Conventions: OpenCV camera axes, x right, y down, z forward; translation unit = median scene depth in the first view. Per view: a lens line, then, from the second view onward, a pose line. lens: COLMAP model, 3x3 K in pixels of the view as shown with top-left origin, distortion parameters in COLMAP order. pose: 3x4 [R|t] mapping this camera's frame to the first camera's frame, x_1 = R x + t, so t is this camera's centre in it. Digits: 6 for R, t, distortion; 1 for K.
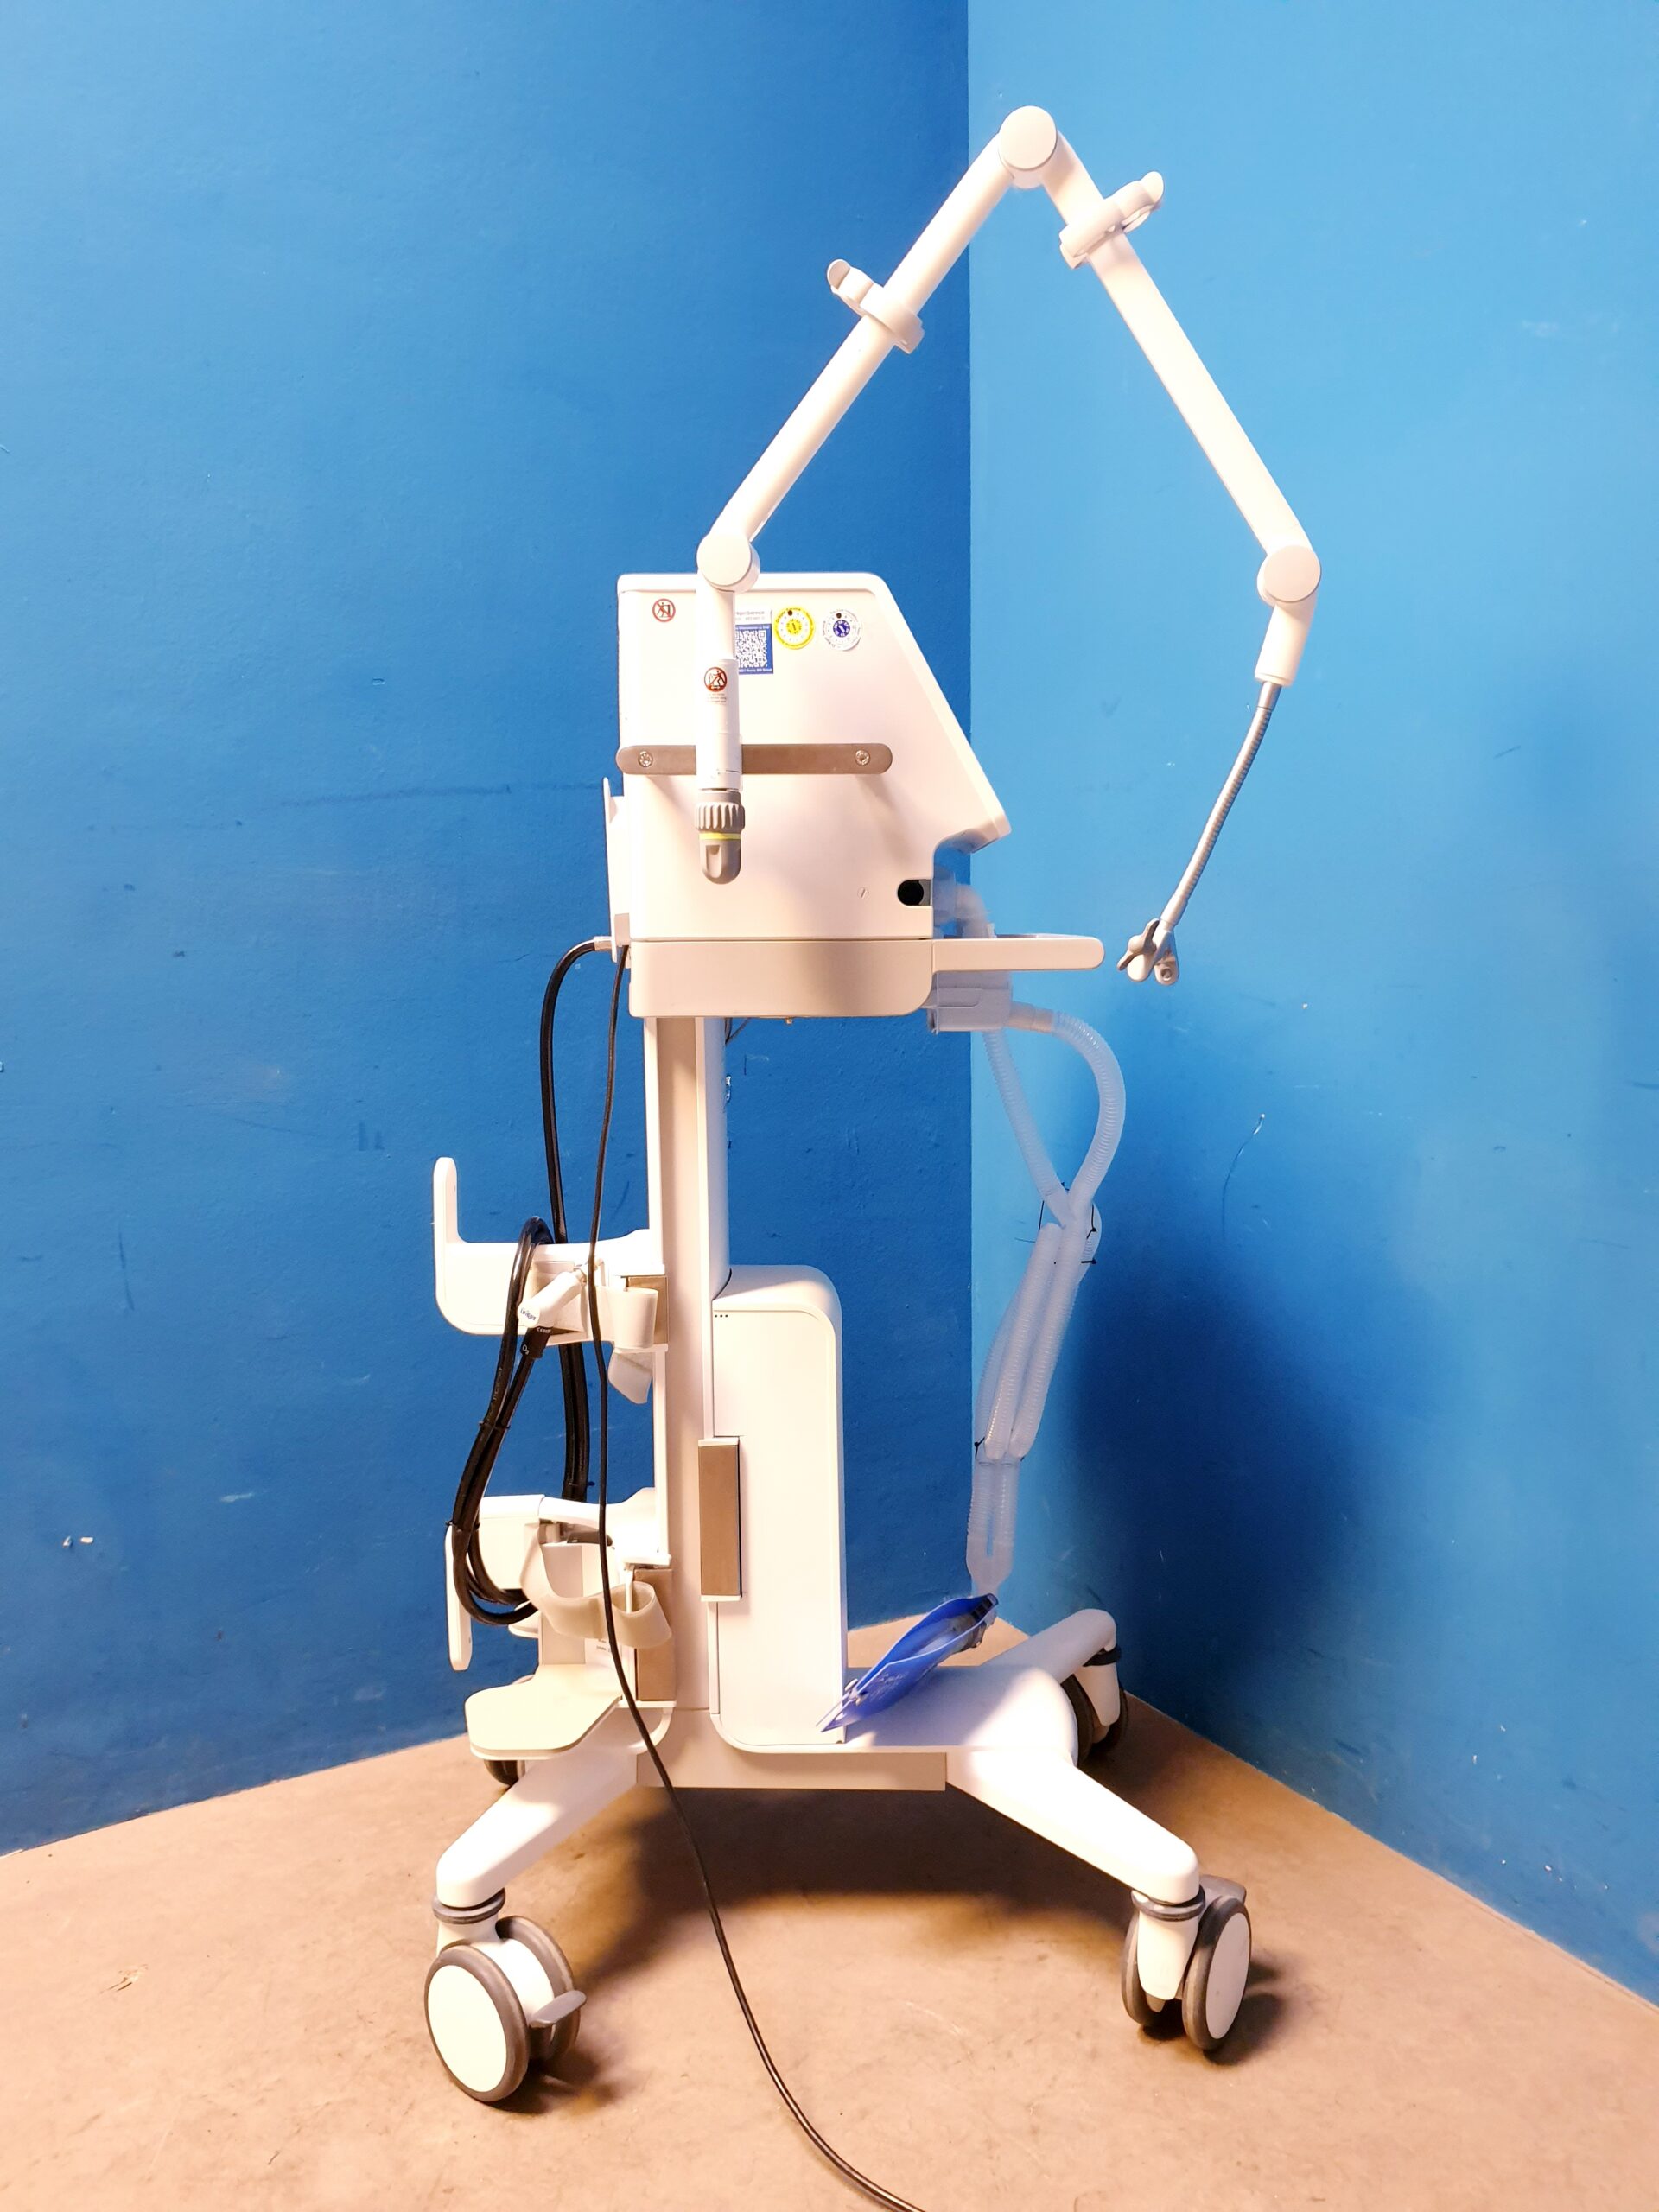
lens RADIAL K [[1743.2, 0, 834.4], [0, 1743.2, 1095.1], [0, 0, 1]] dist [-0.004194, 0.016076]
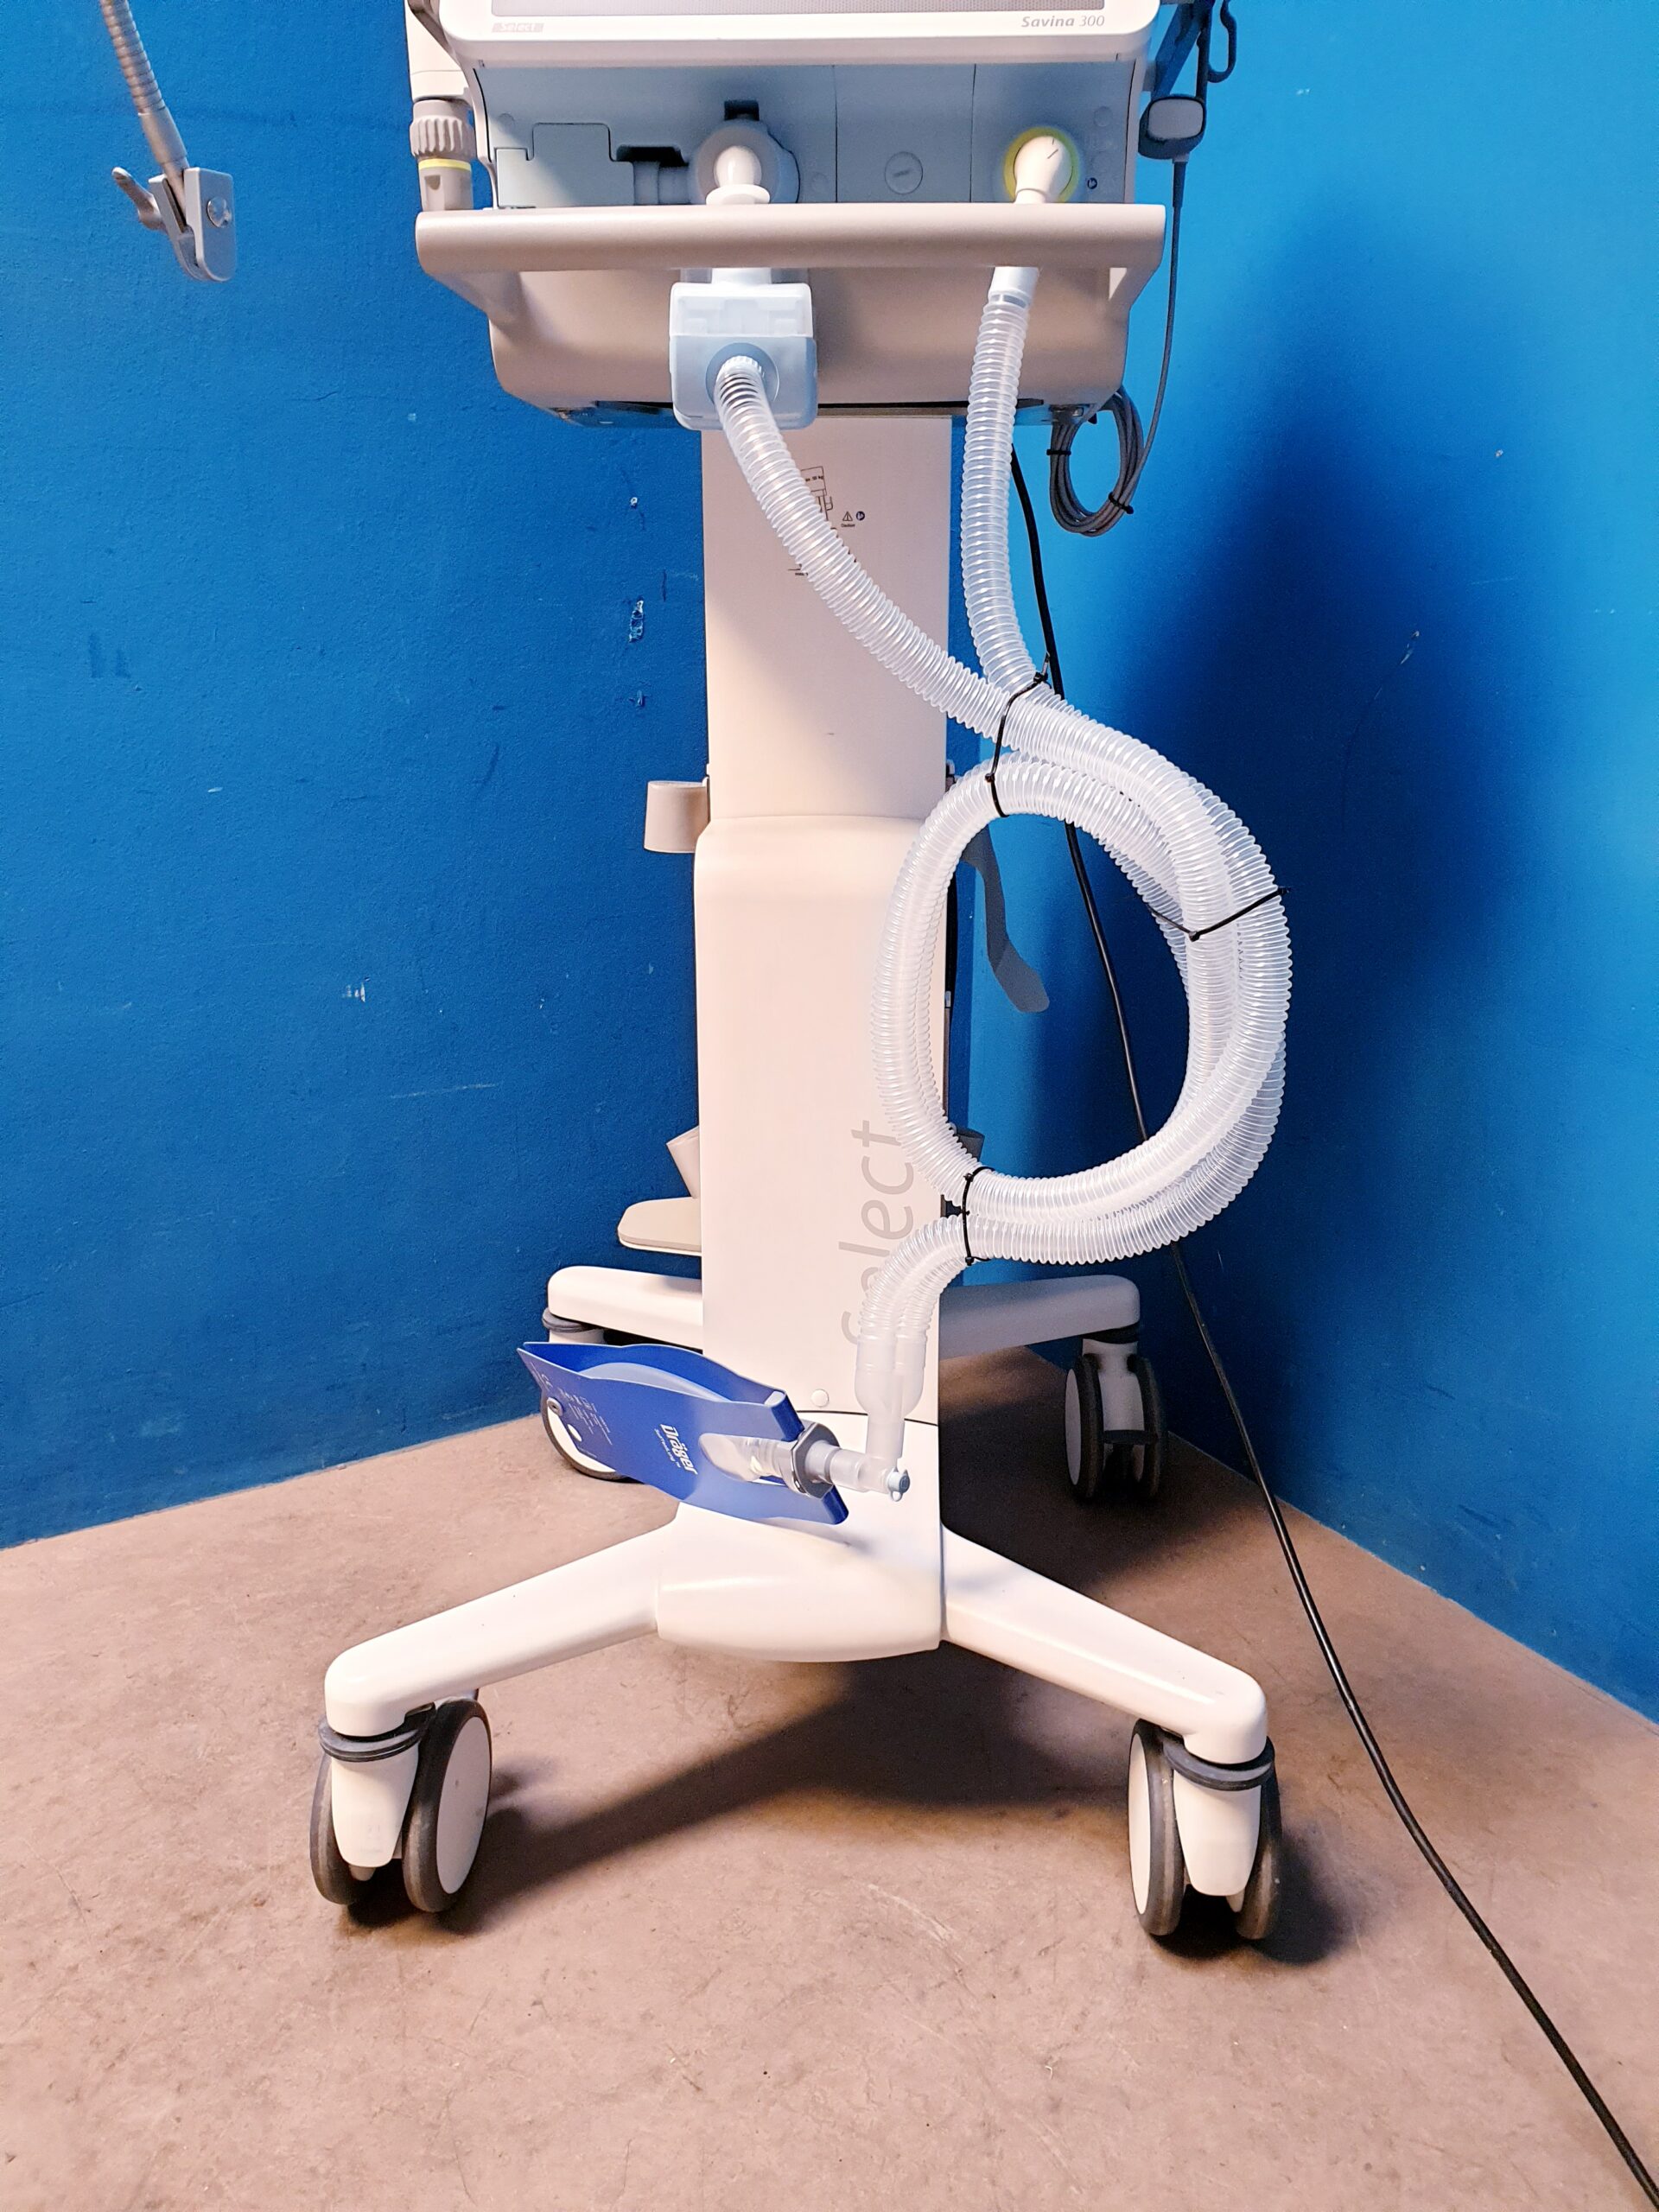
lens RADIAL K [[1743.2, 0, 835.9], [0, 1743.2, 1089.6], [0, 0, 1]] dist [-0.004194, 0.016076]
pose [[0.999901, 0.010257, 0.009625, 0.018409], [-0.011732, 0.985647, 0.168409, 0.089889], [-0.007760, -0.168505, 0.985670, 0.360931]]
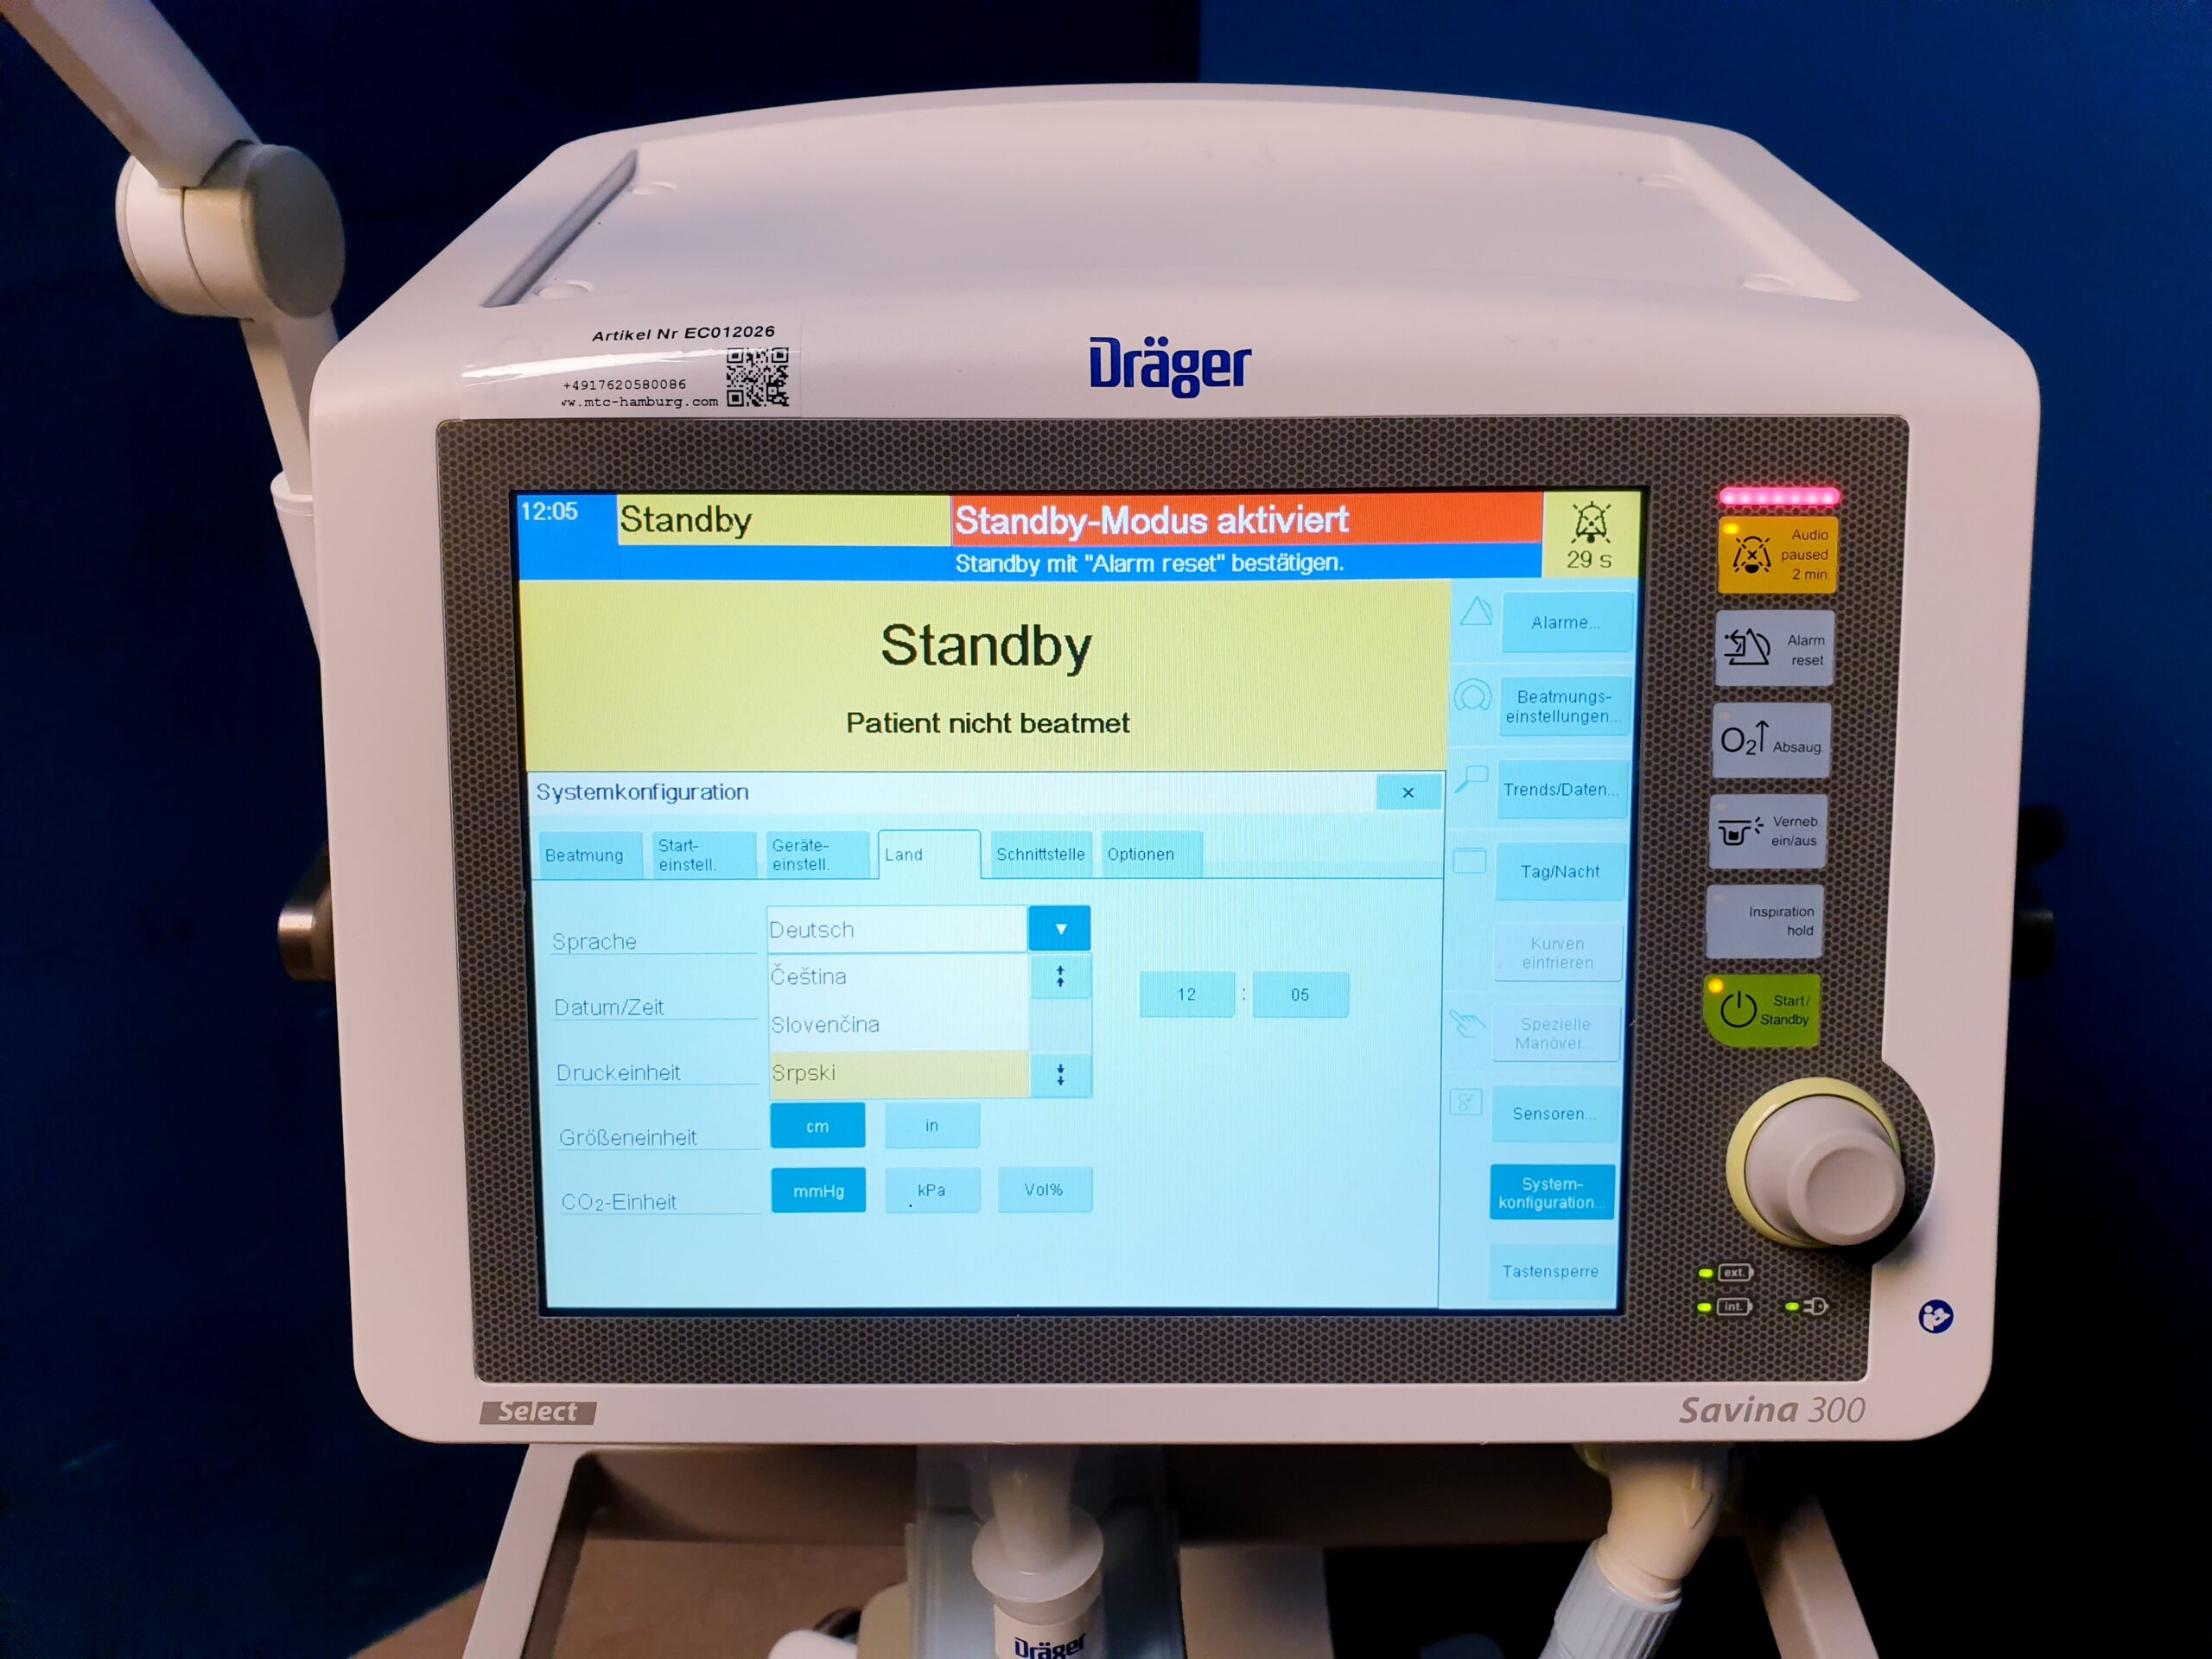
lens RADIAL K [[1743.2, 0, 1107.1], [0, 1743.2, 845.0], [0, 0, 1]] dist [-0.004194, 0.016076]
pose [[0.998714, -0.023502, 0.044922, -0.010039], [0.000639, 0.891836, 0.452359, -0.325033], [-0.050695, -0.451749, 0.890704, 0.776199]]
